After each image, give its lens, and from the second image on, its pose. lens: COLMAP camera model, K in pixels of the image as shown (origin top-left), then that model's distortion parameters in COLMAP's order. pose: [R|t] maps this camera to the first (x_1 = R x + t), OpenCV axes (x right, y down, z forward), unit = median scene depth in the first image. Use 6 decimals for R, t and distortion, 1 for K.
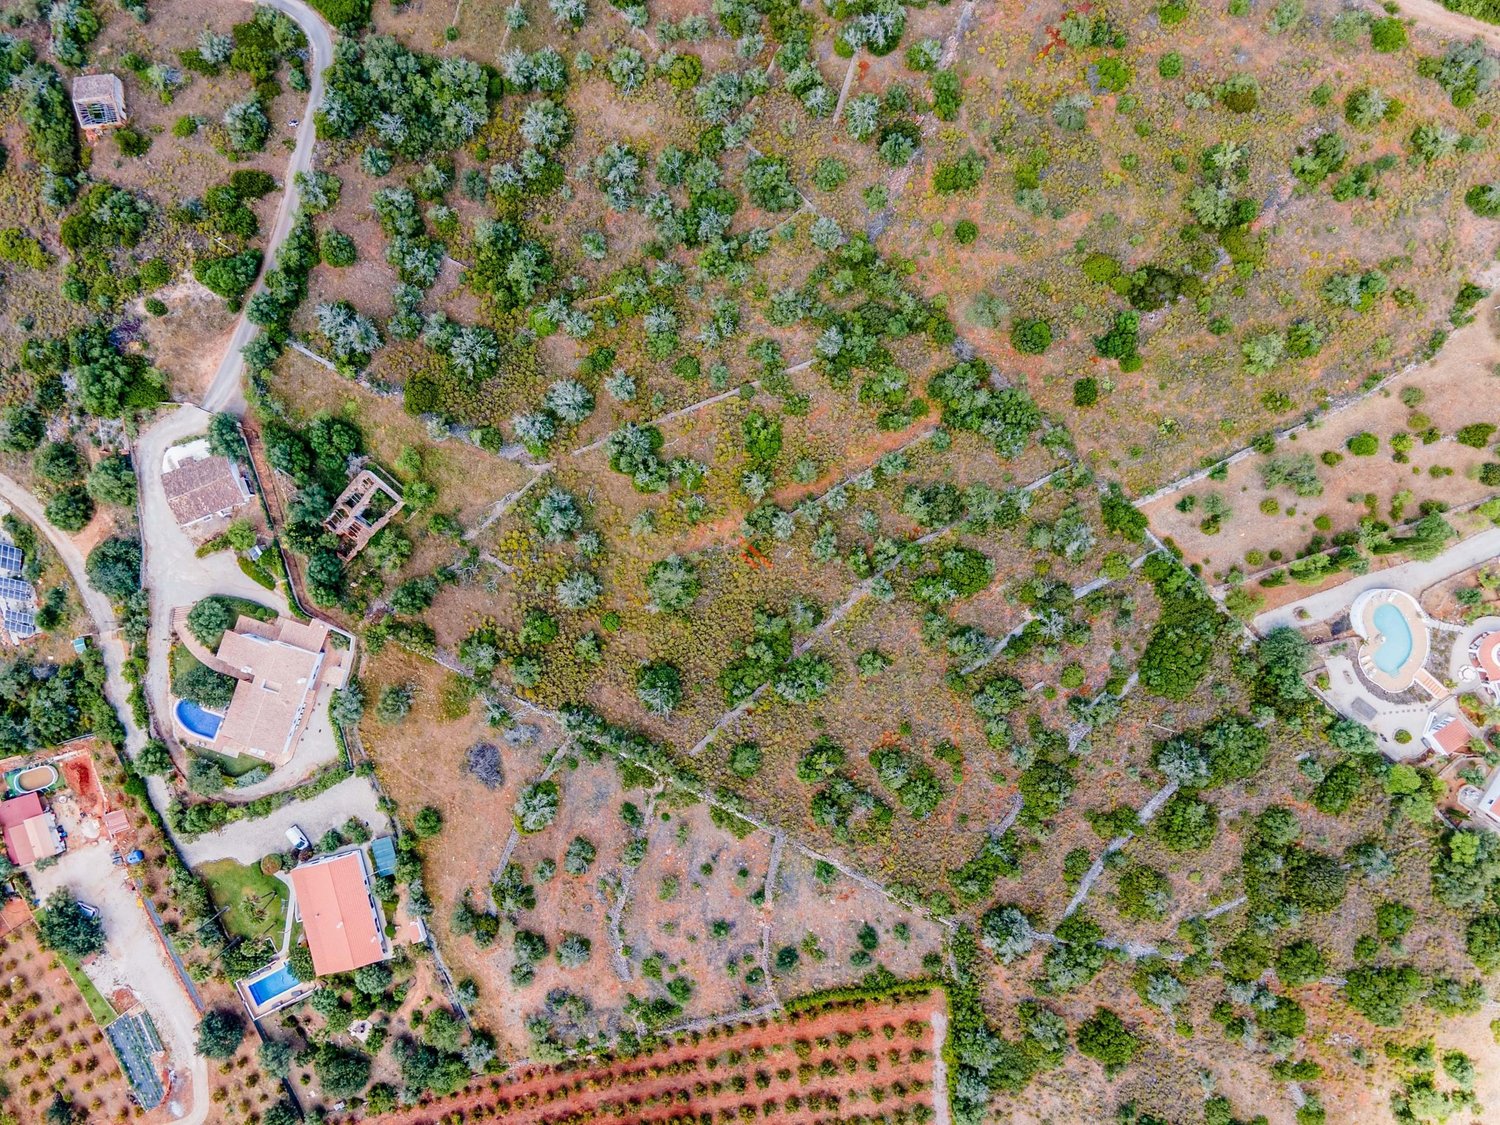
lens RADIAL K [[1092.5, 0, 750.0], [0, 1092.5, 562.5], [0, 0, 1]] dist [0.062590, 0.008971]
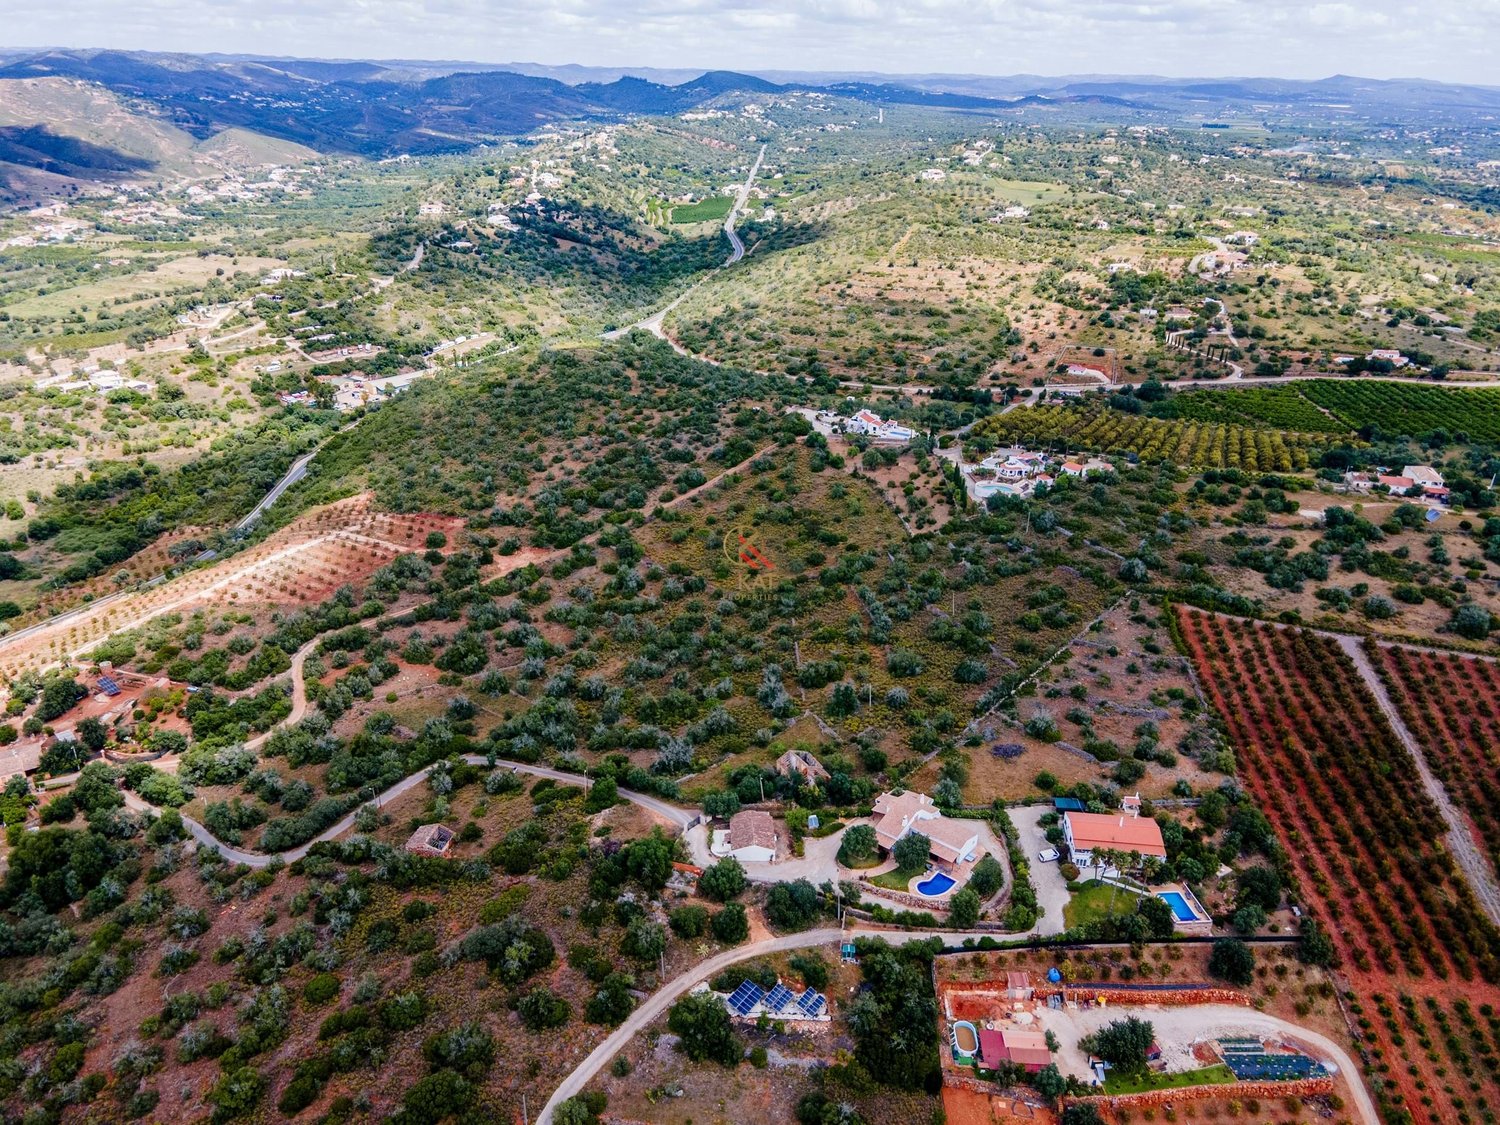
lens RADIAL K [[1093.5, 0, 739.5], [0, 1093.5, 545.2], [0, 0, 1]] dist [0.054225, -0.006684]
pose [[0.335762, -0.378121, 0.862722, -1.430399], [0.941916, 0.142216, -0.304252, 0.247271], [-0.007649, 0.914767, 0.403908, 0.205401]]
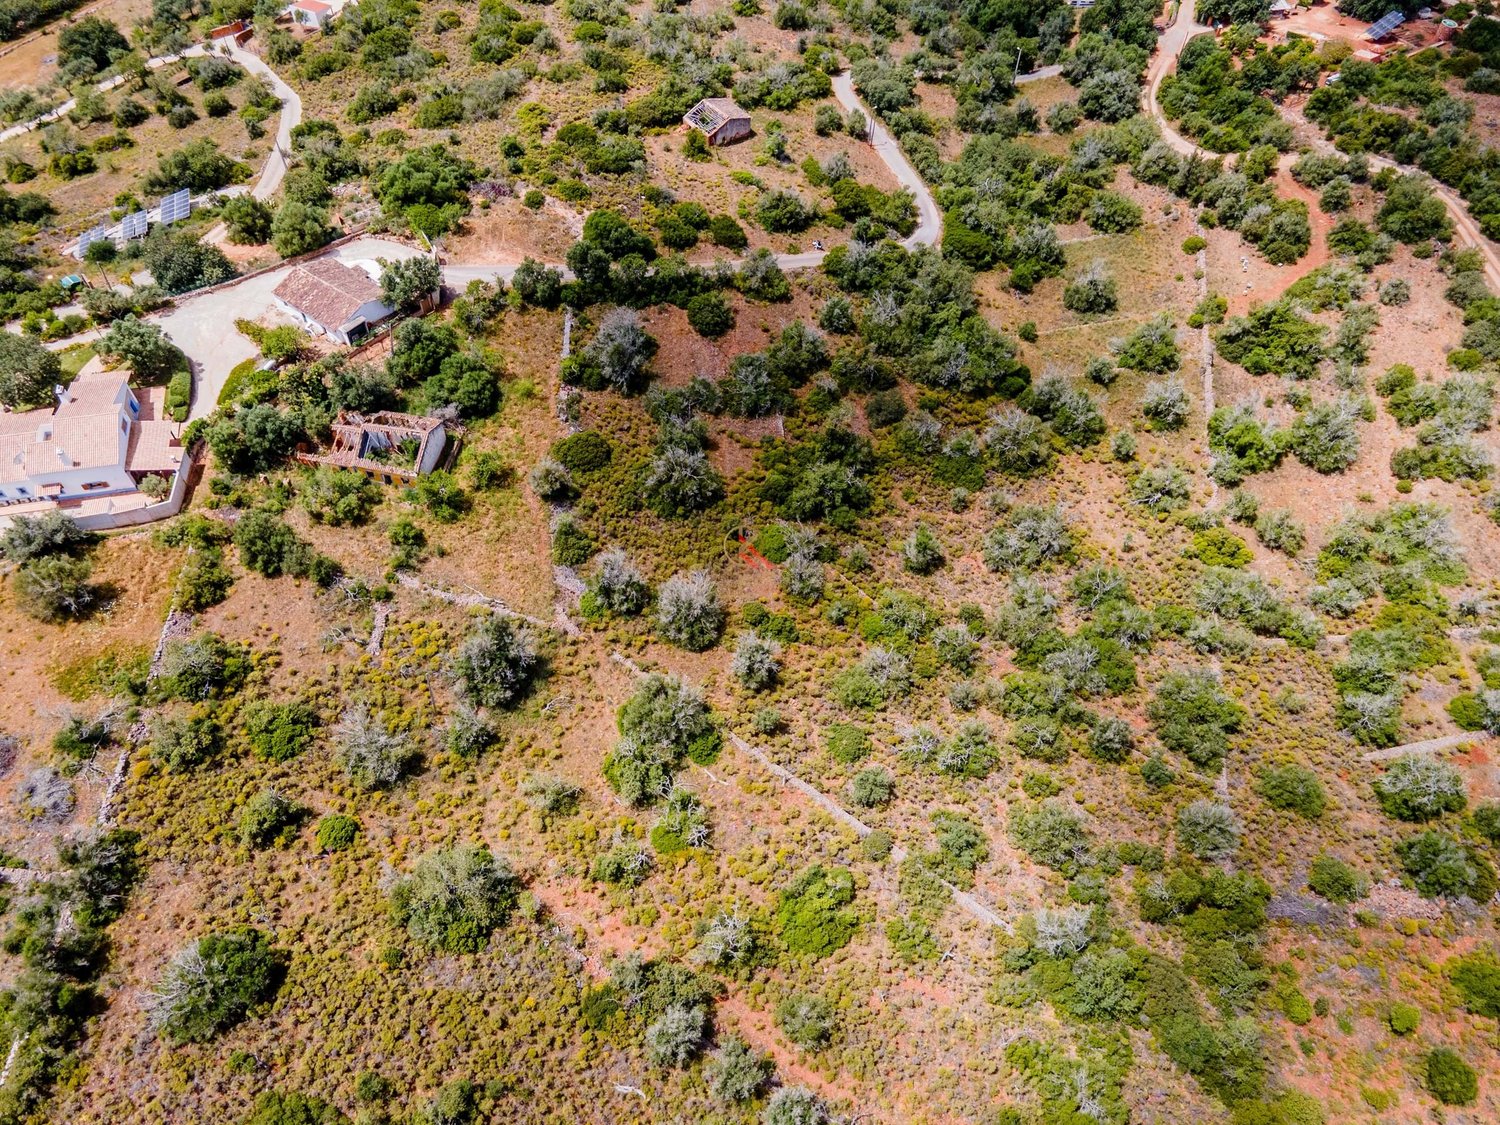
lens RADIAL K [[1093.5, 0, 739.5], [0, 1093.5, 545.2], [0, 0, 1]] dist [0.054225, -0.006684]
pose [[0.518853, 0.679082, -0.519268, 0.136048], [-0.854686, 0.399702, -0.331286, 0.011168], [-0.017417, 0.615700, 0.787788, 0.519784]]
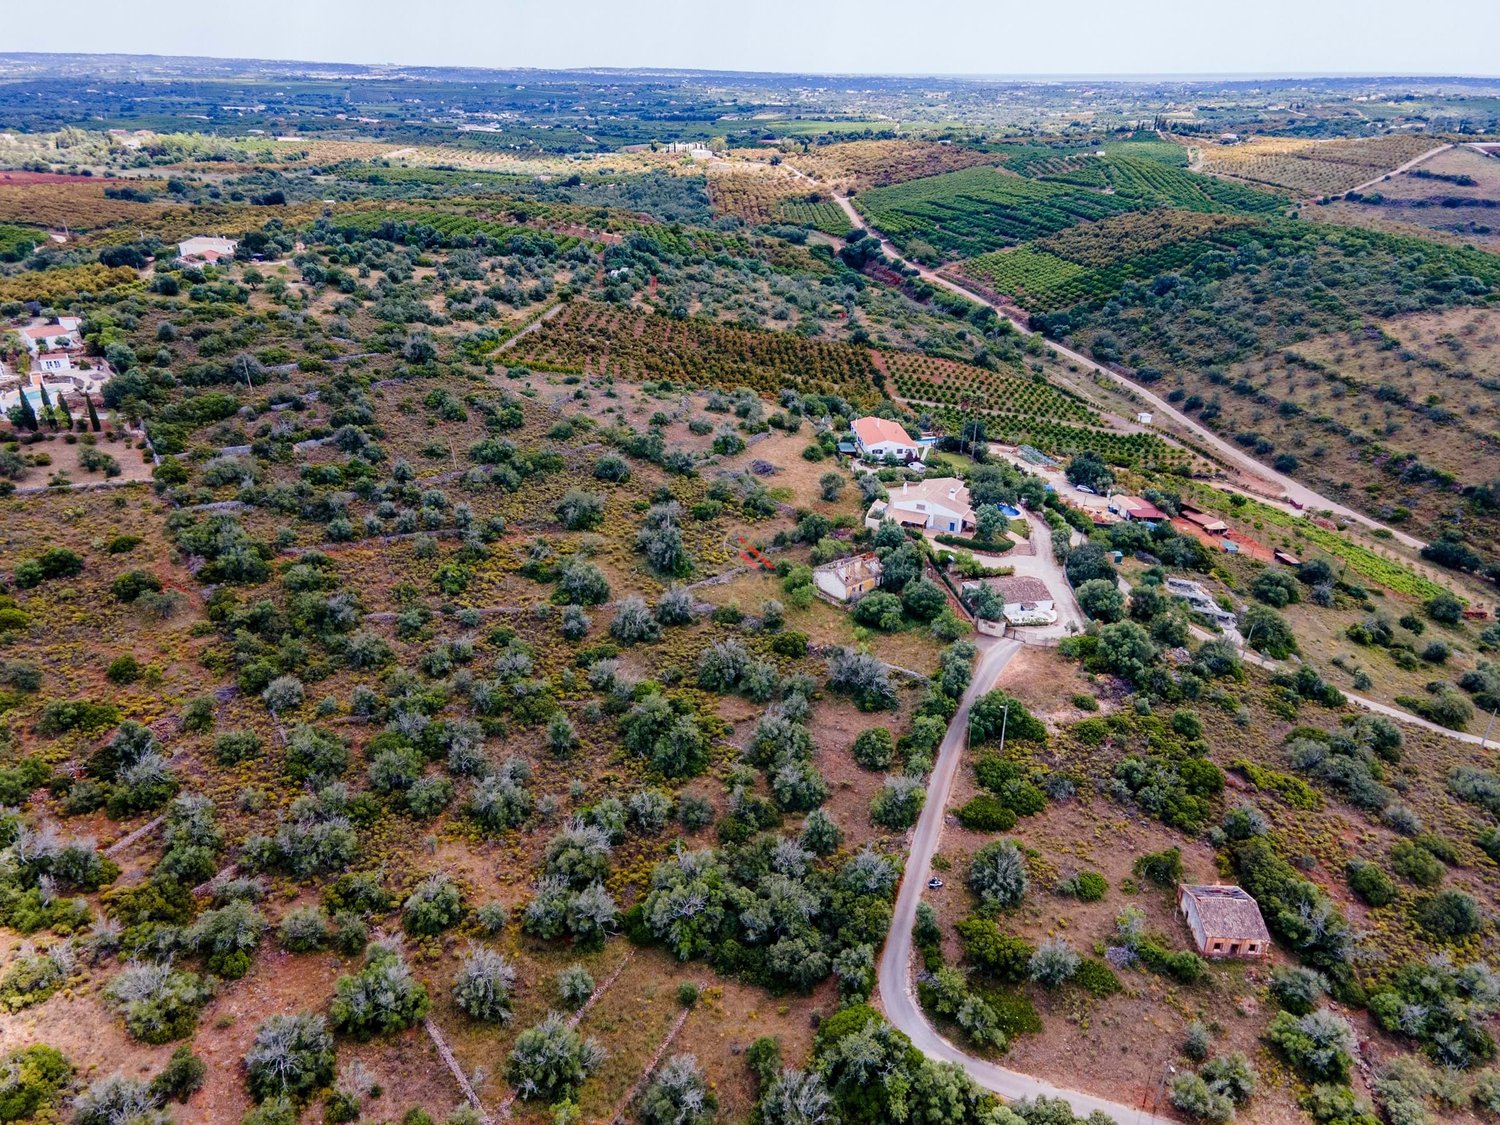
lens RADIAL K [[1098.2, 0, 729.7], [0, 1098.2, 558.4], [0, 0, 1]] dist [0.029510, 0.039960]
pose [[-0.987152, -0.089784, 0.132177, -0.370569], [0.157689, -0.413795, 0.896609, -0.967355], [-0.025807, 0.905932, 0.422636, 0.562639]]
